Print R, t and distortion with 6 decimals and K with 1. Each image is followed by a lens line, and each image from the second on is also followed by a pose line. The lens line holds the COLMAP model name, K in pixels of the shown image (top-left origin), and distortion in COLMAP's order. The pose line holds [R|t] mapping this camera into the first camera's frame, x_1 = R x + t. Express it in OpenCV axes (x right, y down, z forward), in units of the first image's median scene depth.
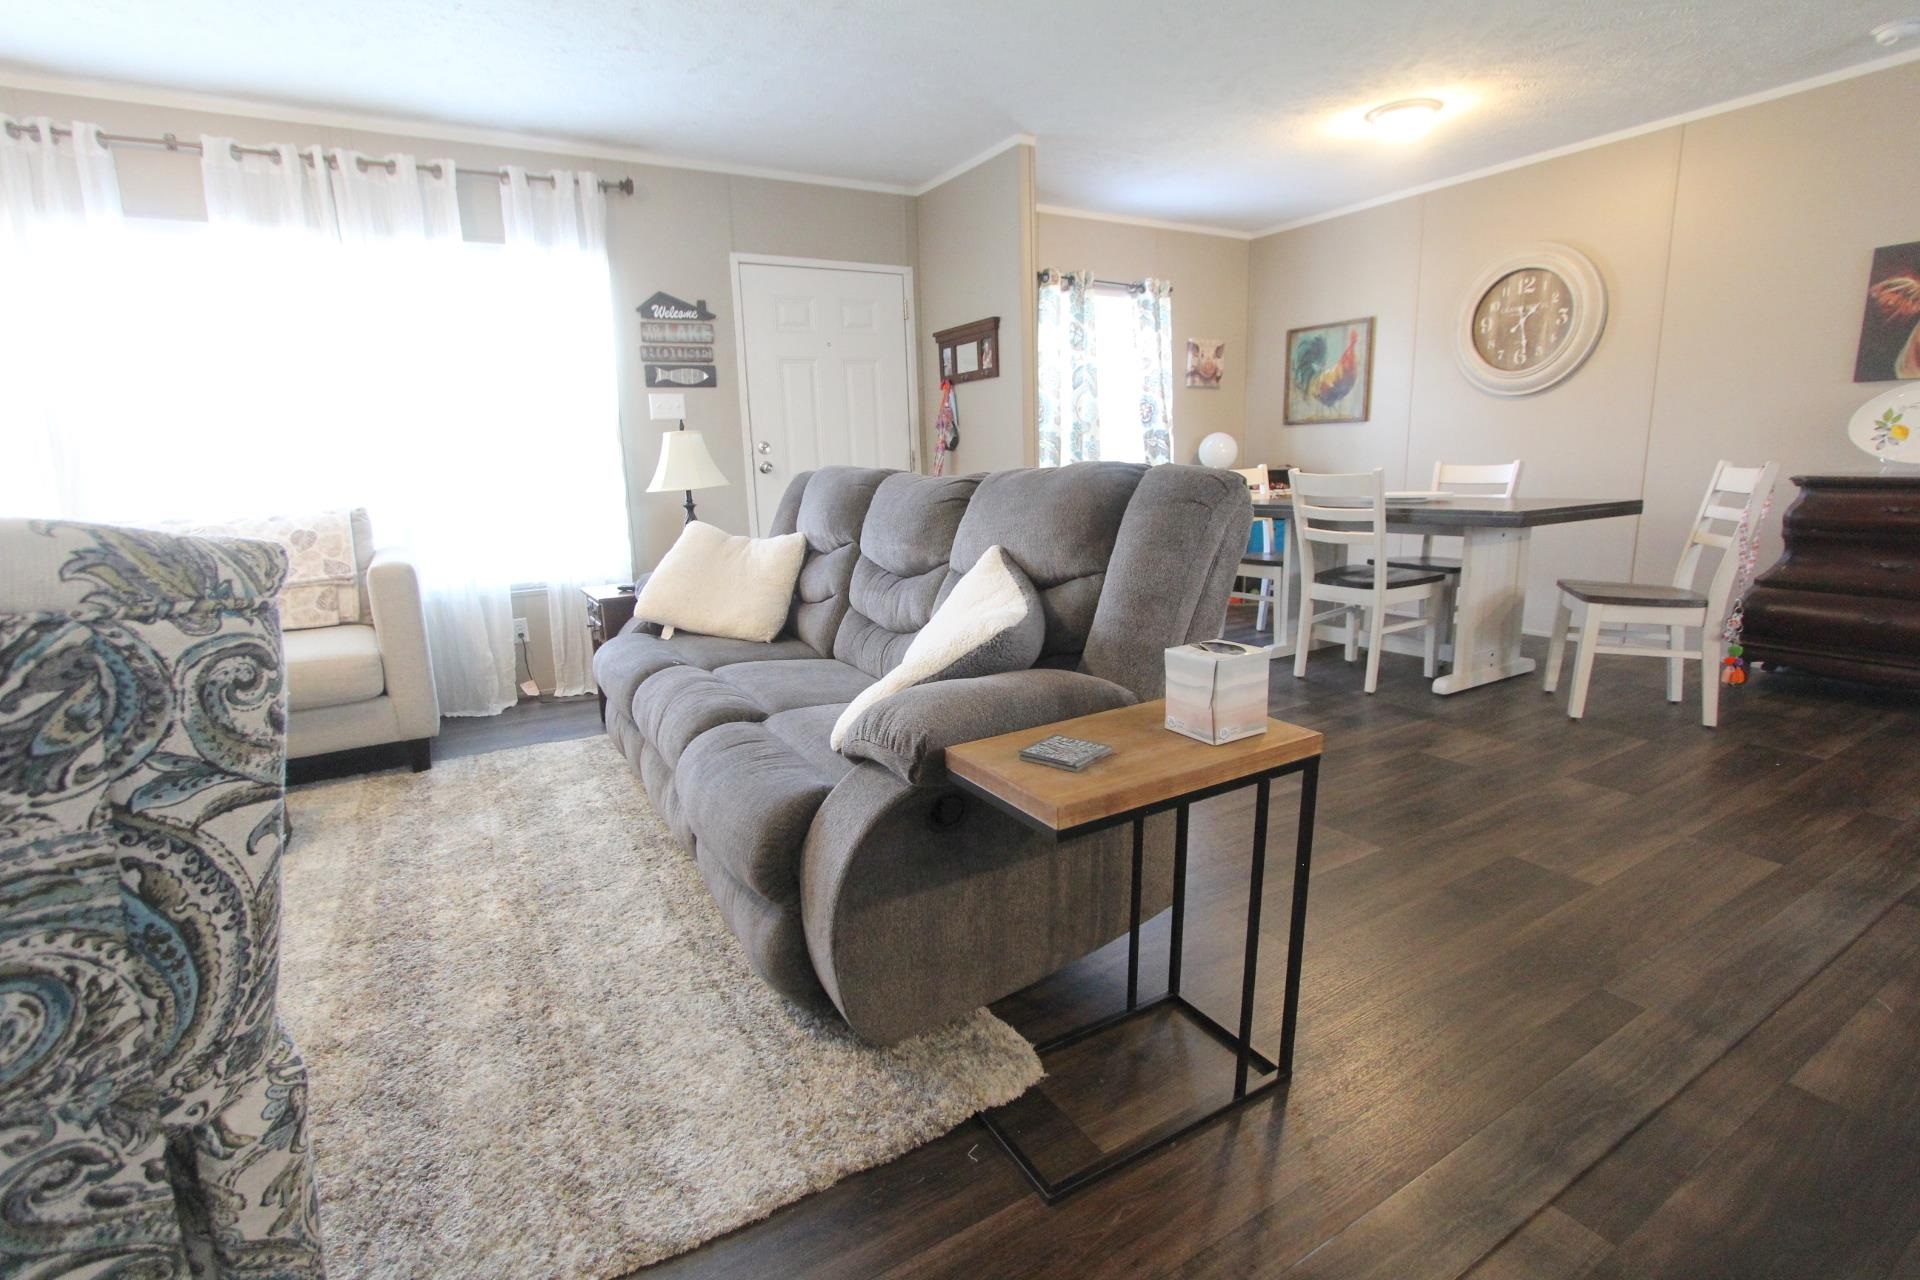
lens RADIAL K [[889.4, 0, 939.6], [0, 889.4, 640.2], [0, 0, 1]] dist [-0.017718, 0.004282]
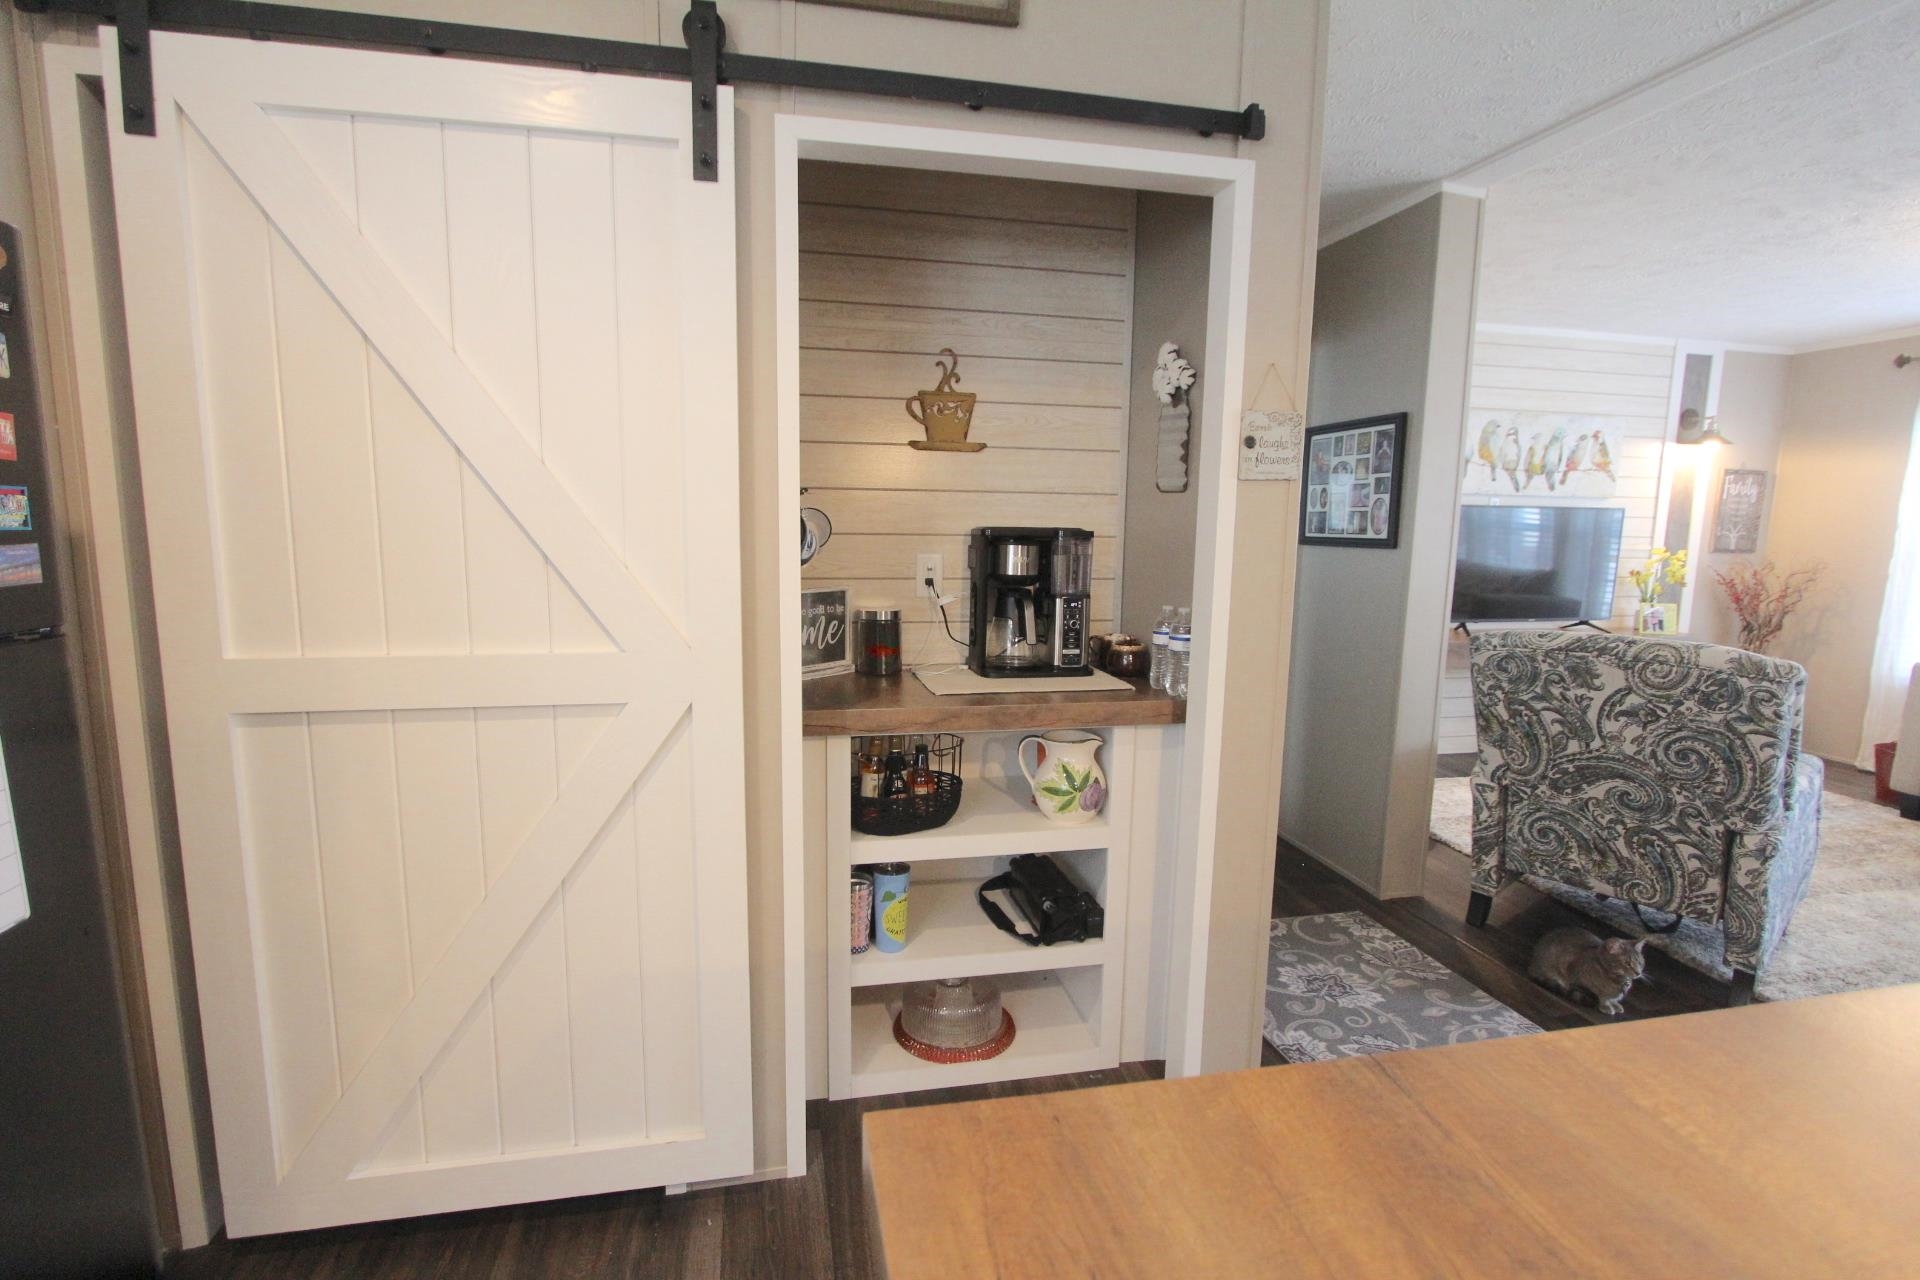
lens RADIAL K [[889.4, 0, 939.6], [0, 889.4, 640.2], [0, 0, 1]] dist [-0.017718, 0.004282]
pose [[-0.320565, 0.160936, -0.933455, 3.193169], [-0.200067, 0.951725, 0.232793, -0.305575], [0.925857, 0.261379, -0.272891, -1.080026]]
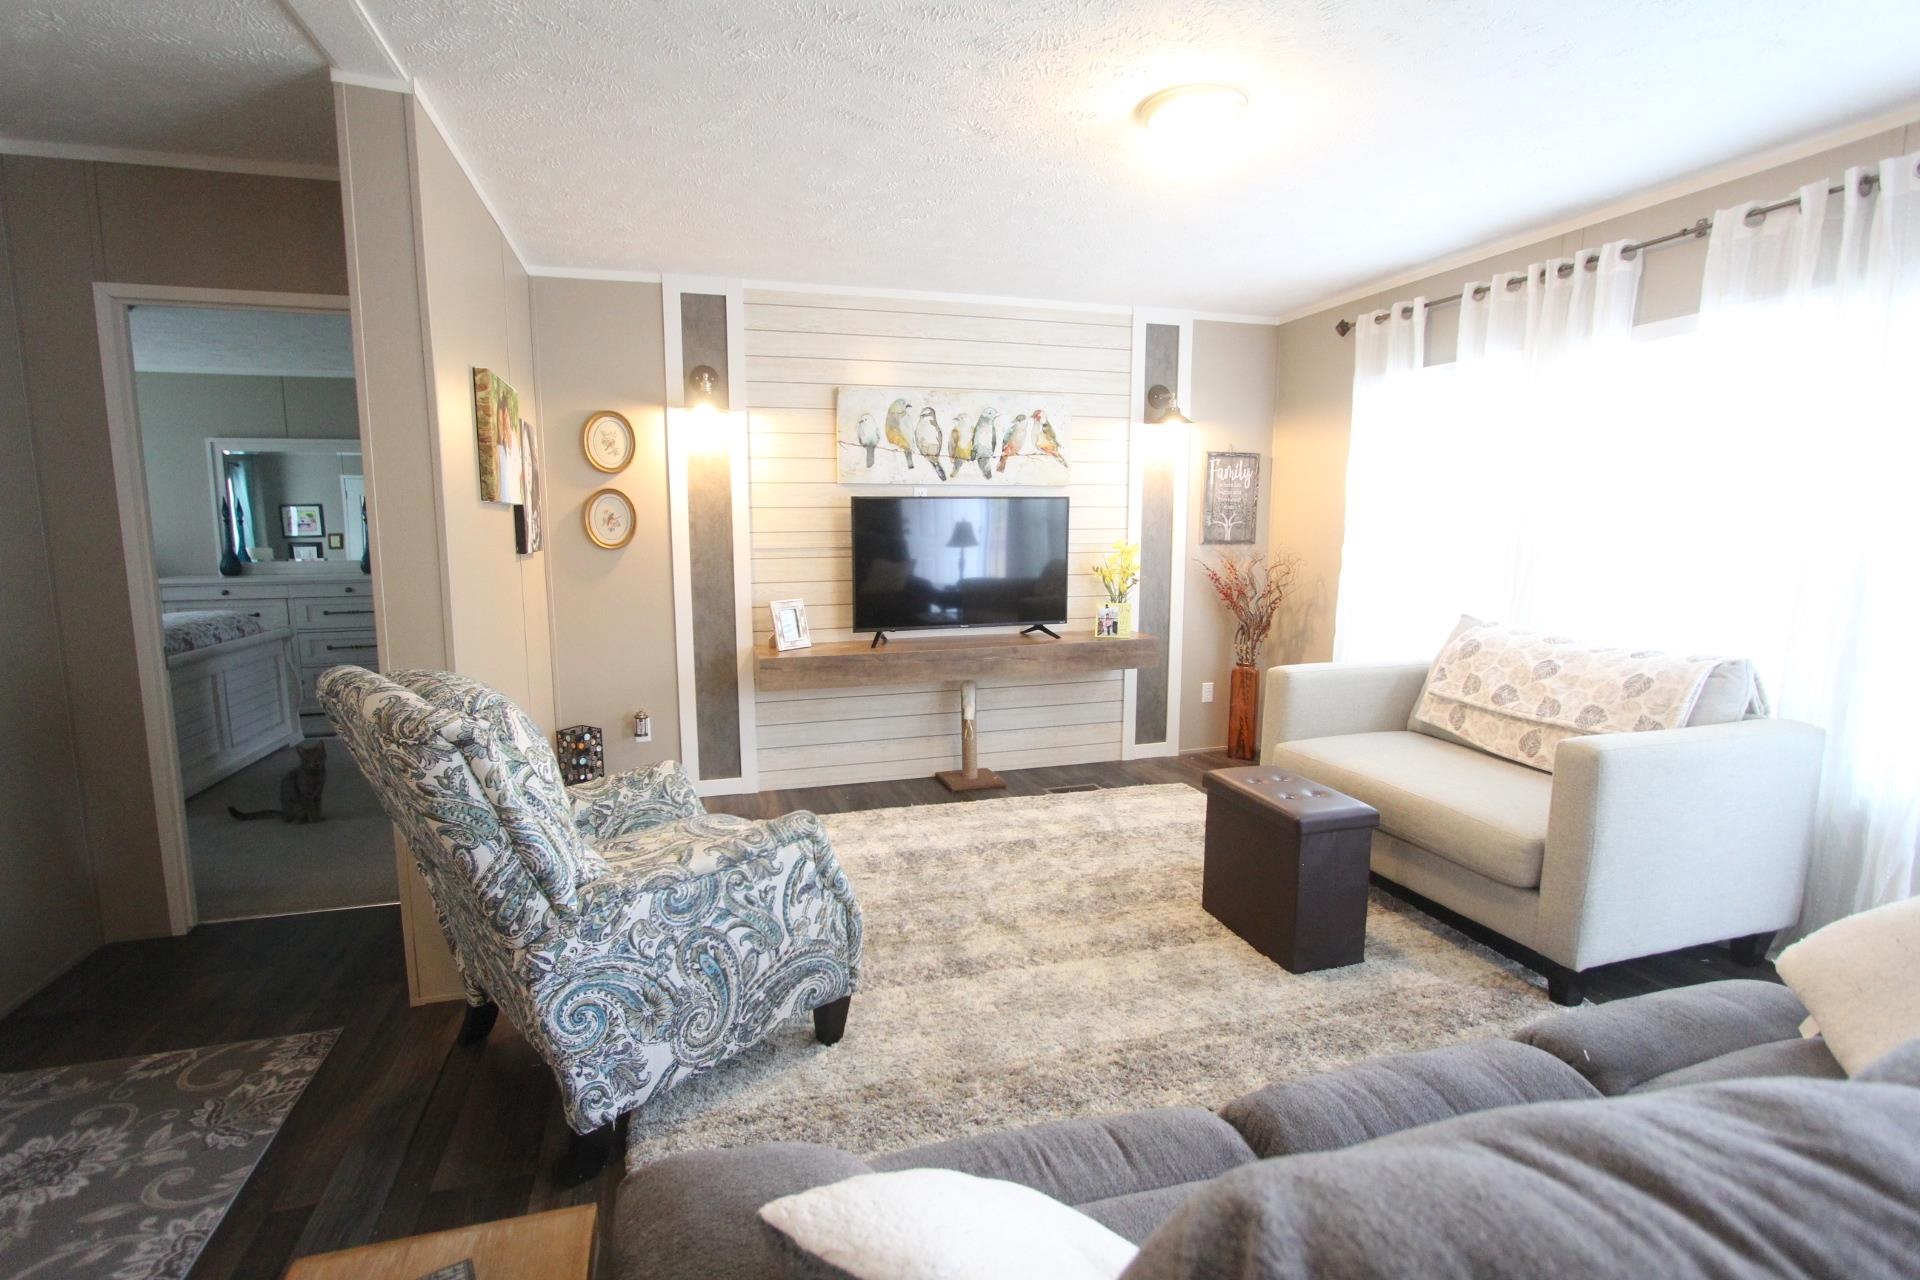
lens RADIAL K [[889.4, 0, 939.6], [0, 889.4, 640.2], [0, 0, 1]] dist [-0.017718, 0.004282]
pose [[-0.242962, 0.165444, -0.955823, 1.048246], [-0.189127, 0.958359, 0.213958, -0.980221], [0.951420, 0.232756, -0.201555, 2.496634]]
